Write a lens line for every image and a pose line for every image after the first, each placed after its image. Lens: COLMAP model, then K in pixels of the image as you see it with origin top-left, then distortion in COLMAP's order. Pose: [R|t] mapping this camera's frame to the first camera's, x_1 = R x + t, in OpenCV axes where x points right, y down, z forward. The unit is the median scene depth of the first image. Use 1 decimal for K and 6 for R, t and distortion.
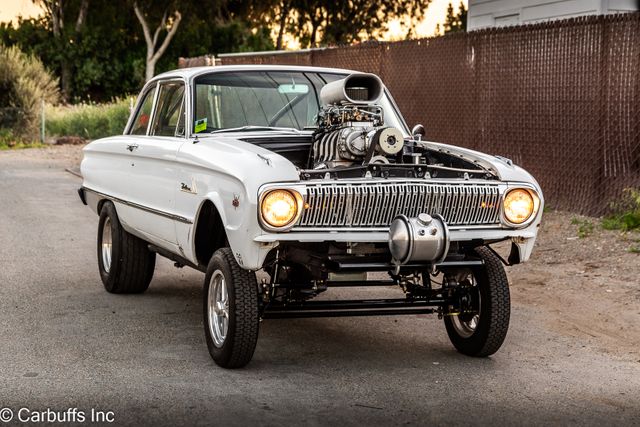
lens RADIAL K [[1279.3, 0, 320.2], [0, 1279.3, 213.4], [0, 0, 1]] dist [-0.011131, -0.077833]
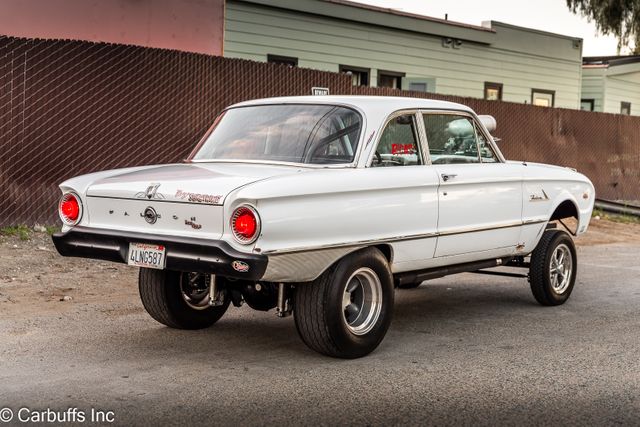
lens RADIAL K [[1005.6, 0, 310.4], [0, 1005.6, 214.1], [0, 0, 1]] dist [0.003554, -0.015946]
pose [[-0.500627, -0.090657, 0.860903, -0.964617], [0.040261, 0.990987, 0.127768, -0.158718], [-0.864727, 0.098625, -0.492464, 1.842283]]
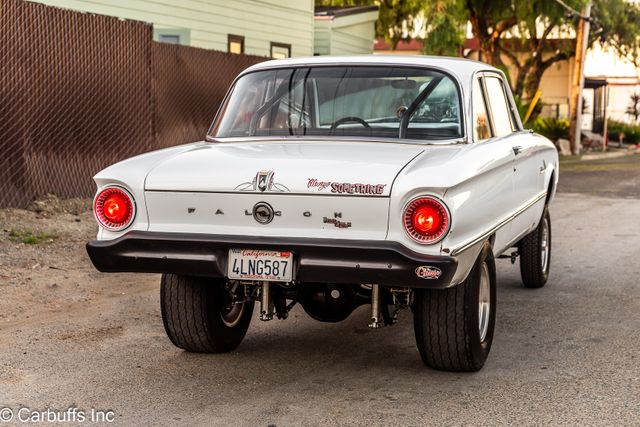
lens RADIAL K [[1131.6, 0, 320.4], [0, 1131.6, 215.2], [0, 0, 1]] dist [0.003110, 0.024595]
pose [[-0.777718, -0.083852, 0.622996, -0.653480], [0.030252, 0.984923, 0.170330, -0.177496], [-0.627885, 0.151316, -0.763455, 2.080724]]
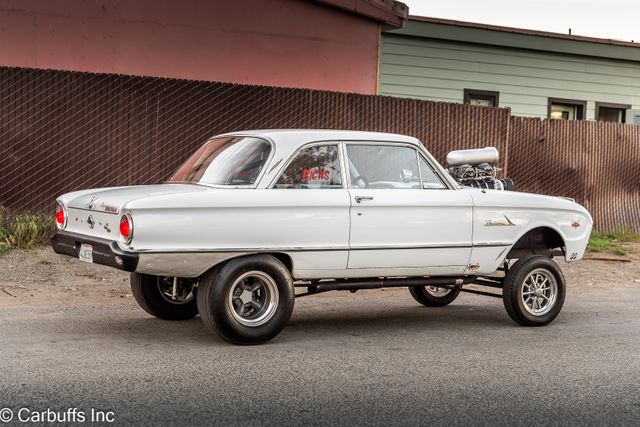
lens RADIAL K [[1066.1, 0, 317.5], [0, 1066.1, 212.3], [0, 0, 1]] dist [-0.001478, 0.006427]
pose [[-0.168687, -0.064875, 0.983532, -1.359705], [0.045109, 0.996278, 0.073452, -0.139874], [-0.984637, 0.056756, -0.165133, 1.487924]]
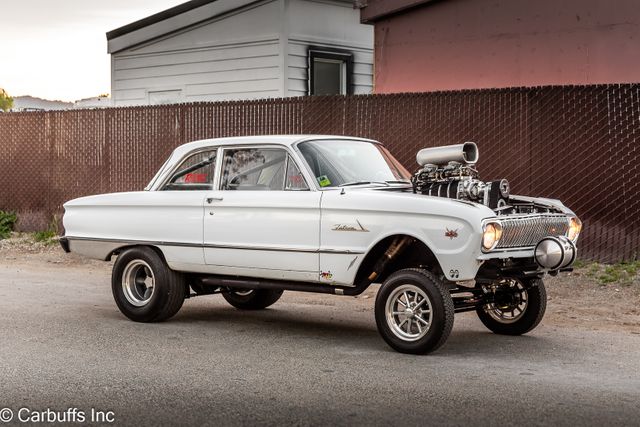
lens RADIAL K [[1131.6, 0, 320.4], [0, 1131.6, 215.2], [0, 0, 1]] dist [0.003110, 0.024595]
pose [[0.849751, -0.032063, 0.526208, -0.790238], [0.051633, 0.998412, -0.022544, -0.007913], [-0.524650, 0.046326, 0.850057, 0.010722]]
